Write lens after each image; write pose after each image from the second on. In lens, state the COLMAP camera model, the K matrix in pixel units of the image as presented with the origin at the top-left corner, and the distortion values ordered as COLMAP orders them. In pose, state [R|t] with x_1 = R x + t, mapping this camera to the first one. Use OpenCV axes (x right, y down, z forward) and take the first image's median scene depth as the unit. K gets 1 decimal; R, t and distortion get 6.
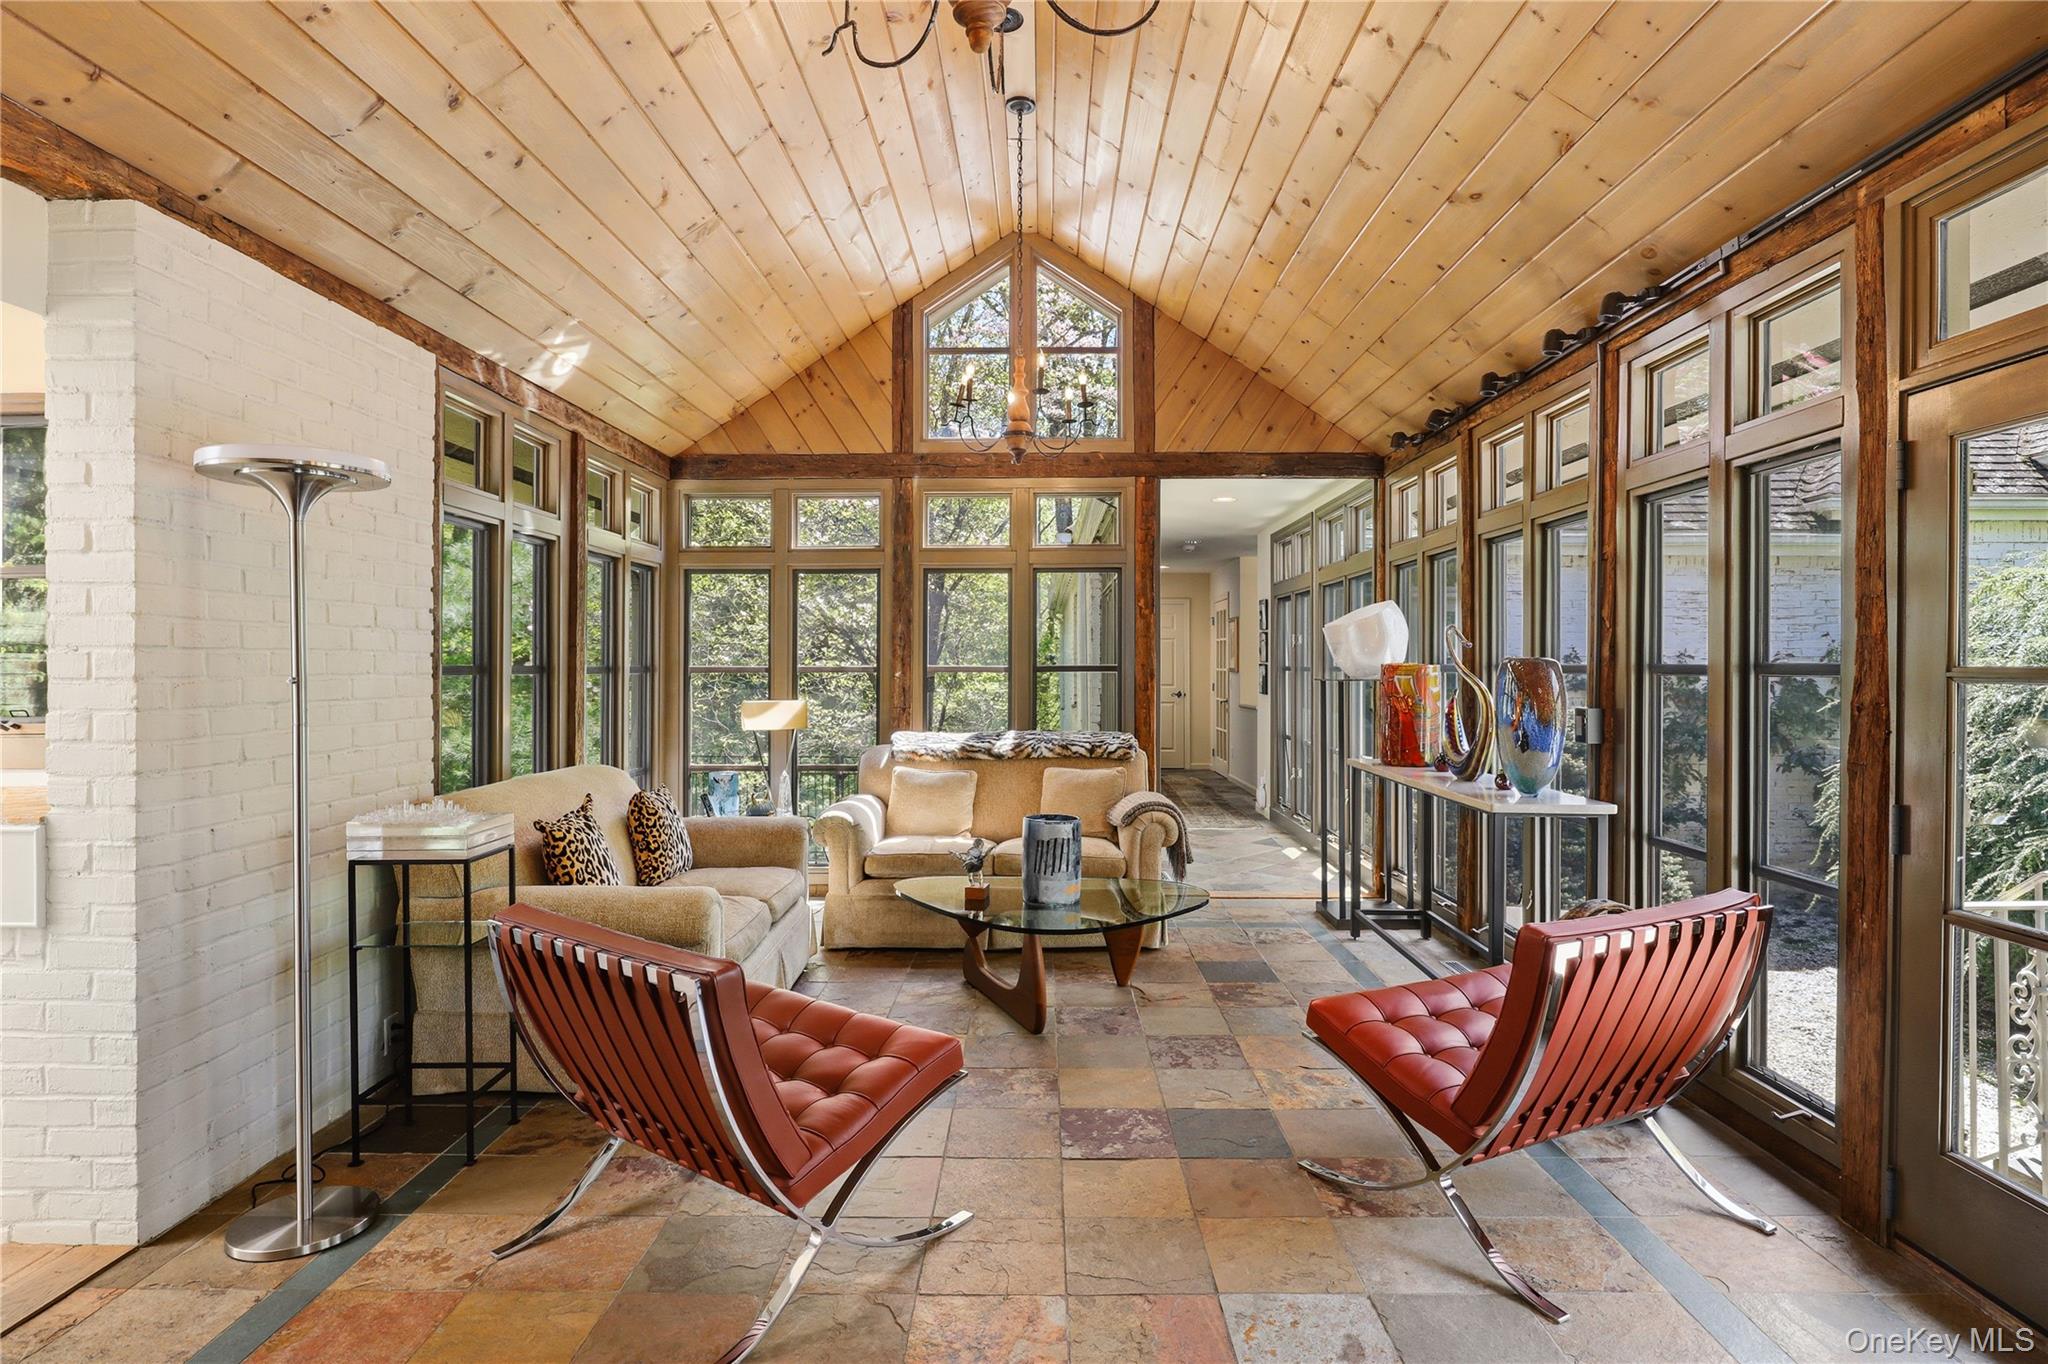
lens RADIAL K [[1049.5, 0, 1050.5], [0, 1049.5, 659.2], [0, 0, 1]] dist [-0.006911, 0.001530]
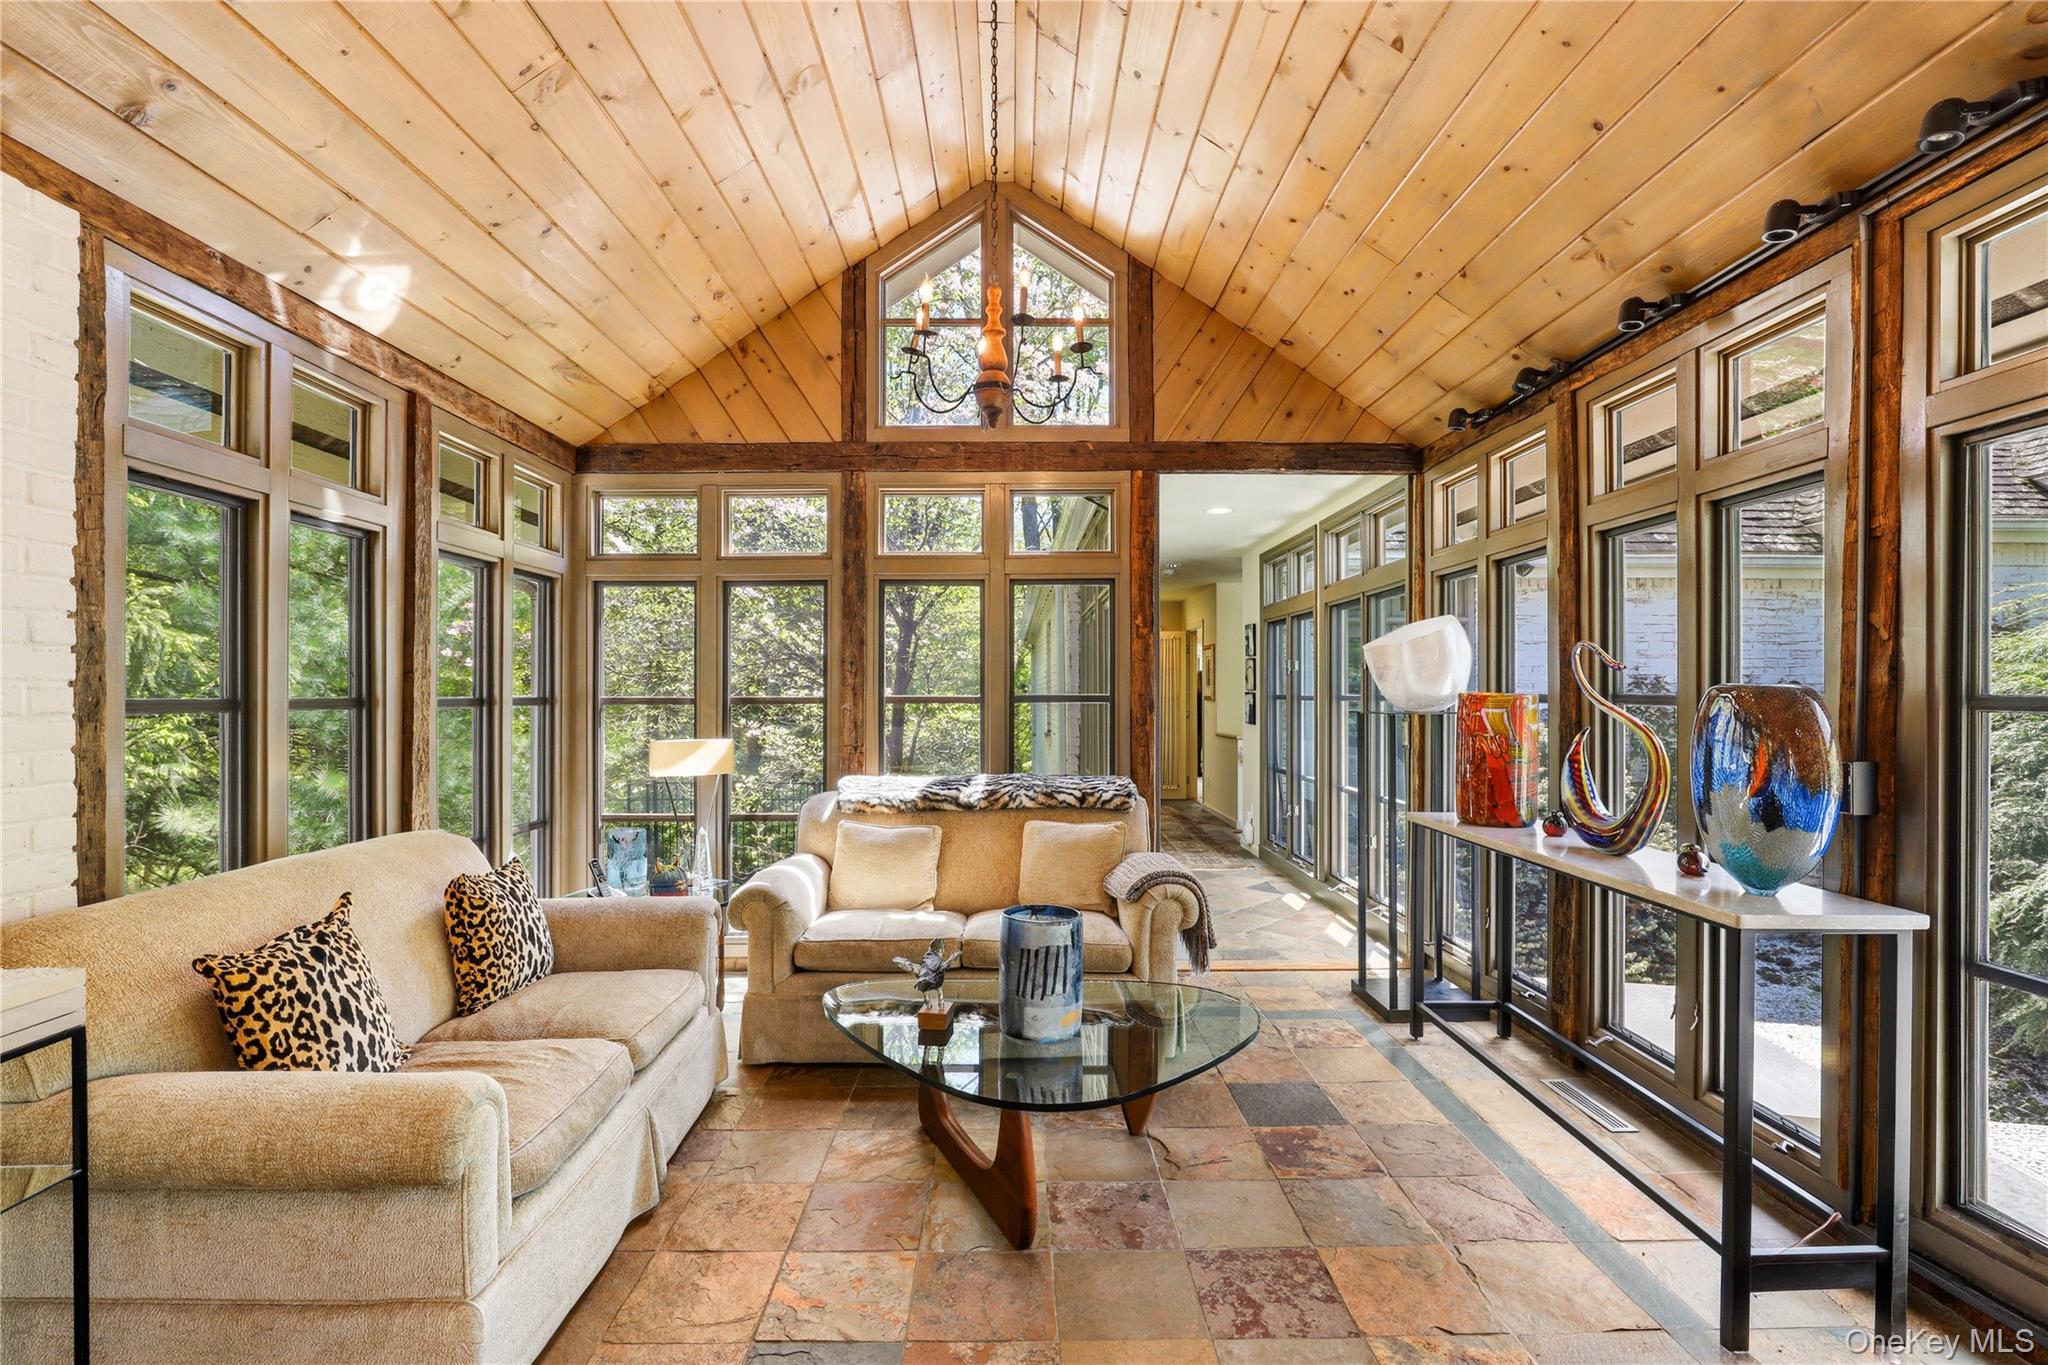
lens RADIAL K [[933.6, 0, 1021.9], [0, 933.6, 688.8], [0, 0, 1]] dist [-0.027253, 0.007390]
pose [[0.999996, -0.001526, 0.002562, -0.009613], [0.001519, 0.999996, 0.002517, -0.001023], [-0.002566, -0.002513, 0.999994, 0.273990]]
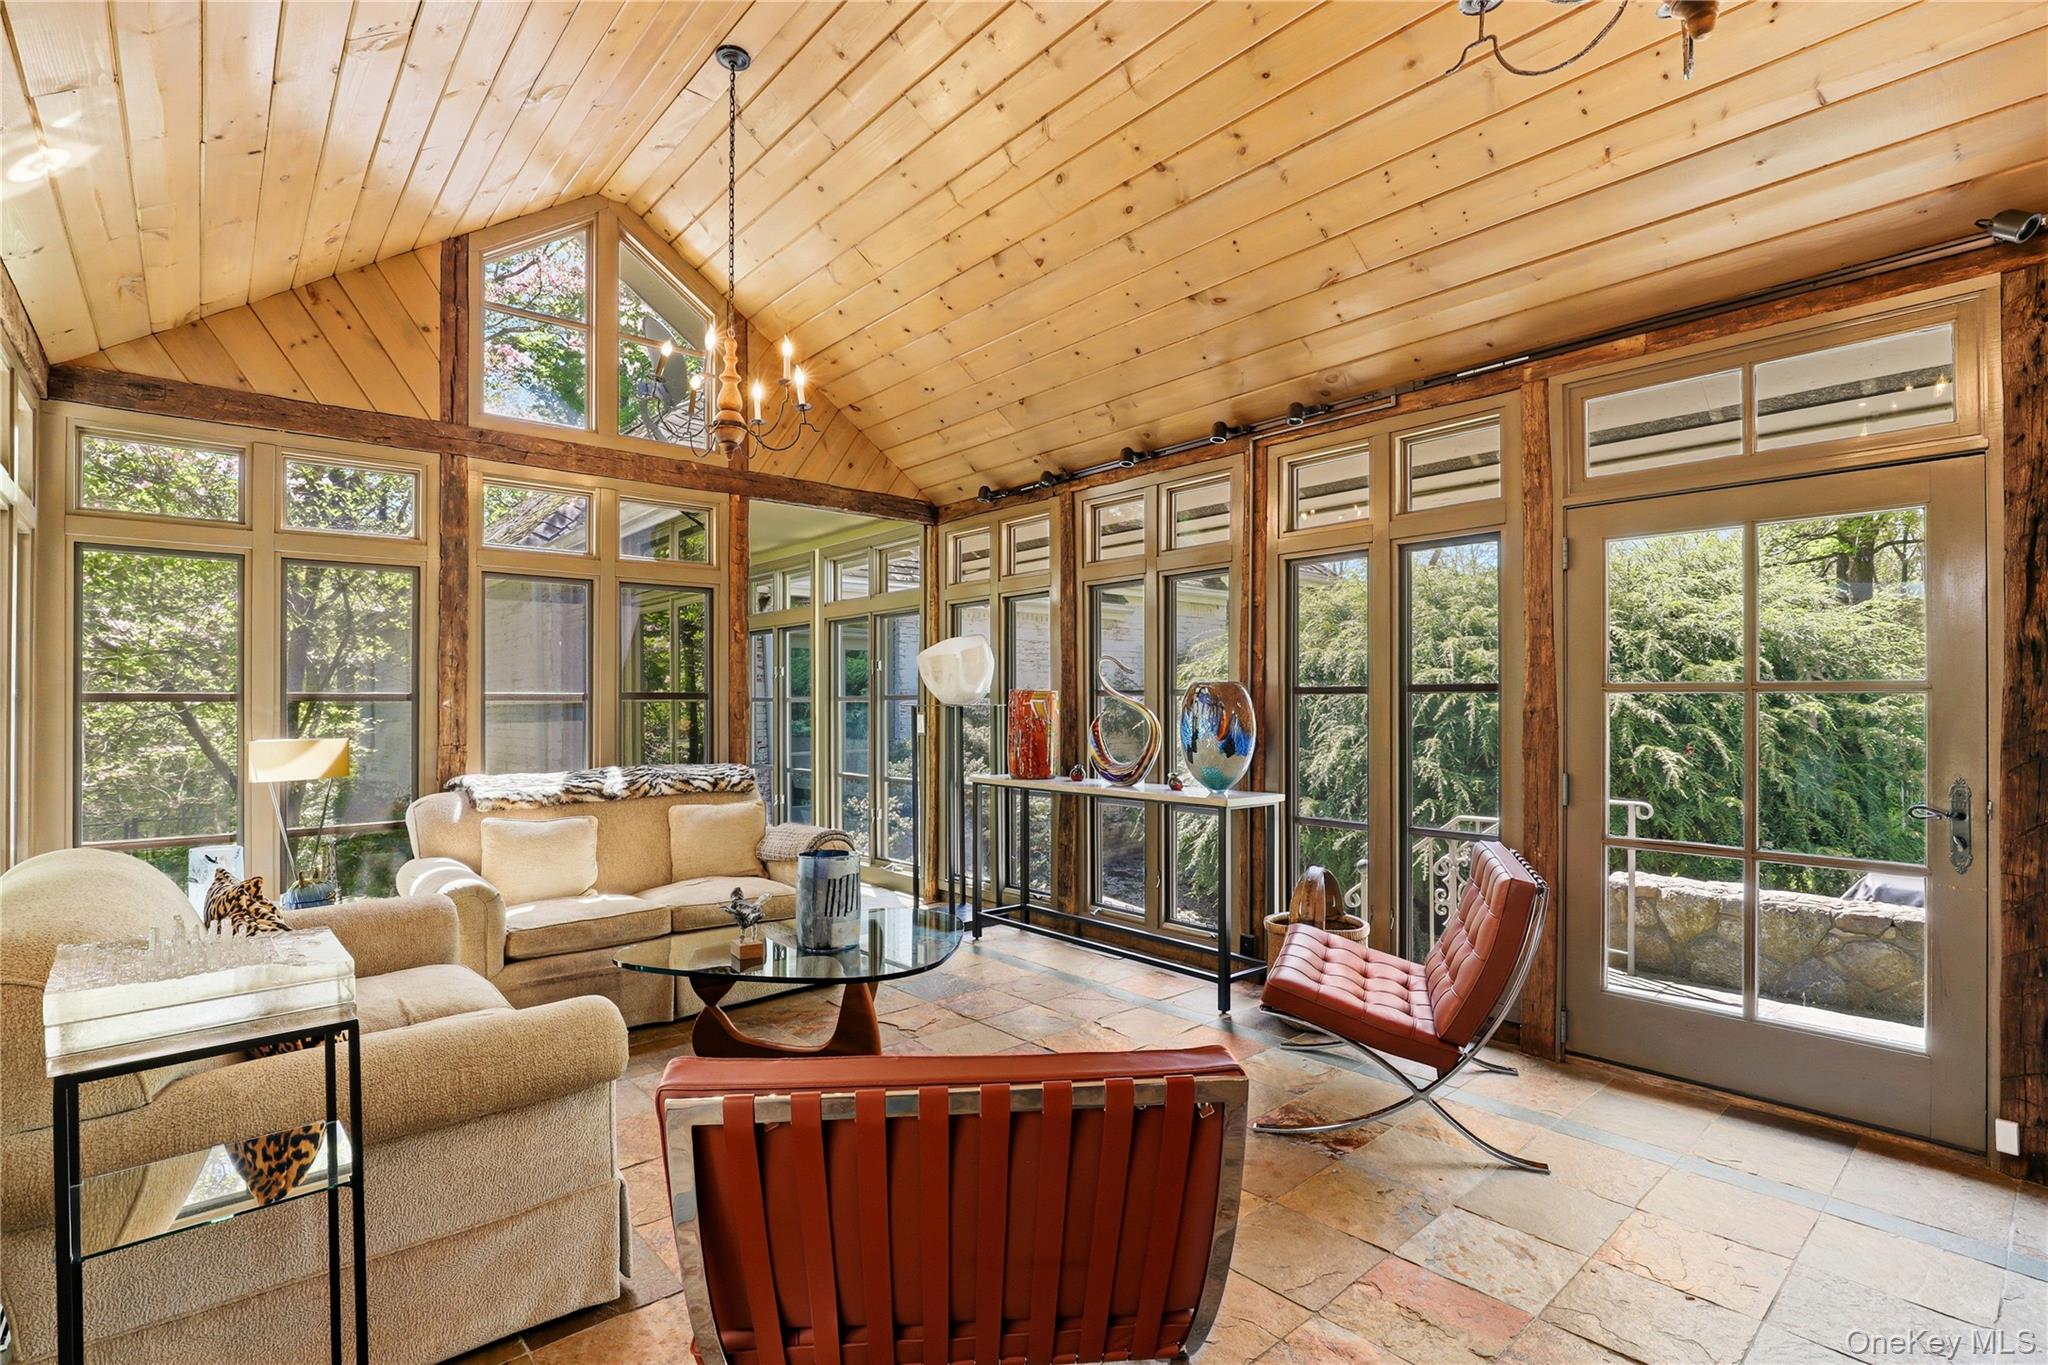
lens RADIAL K [[933.6, 0, 1019.4], [0, 933.6, 697.8], [0, 0, 1]] dist [-0.027253, 0.007390]
pose [[0.759511, -0.001464, 0.650493, -0.290343], [0.000503, 0.999998, 0.001664, 0.010369], [-0.650495, -0.000937, 0.759510, 0.205169]]
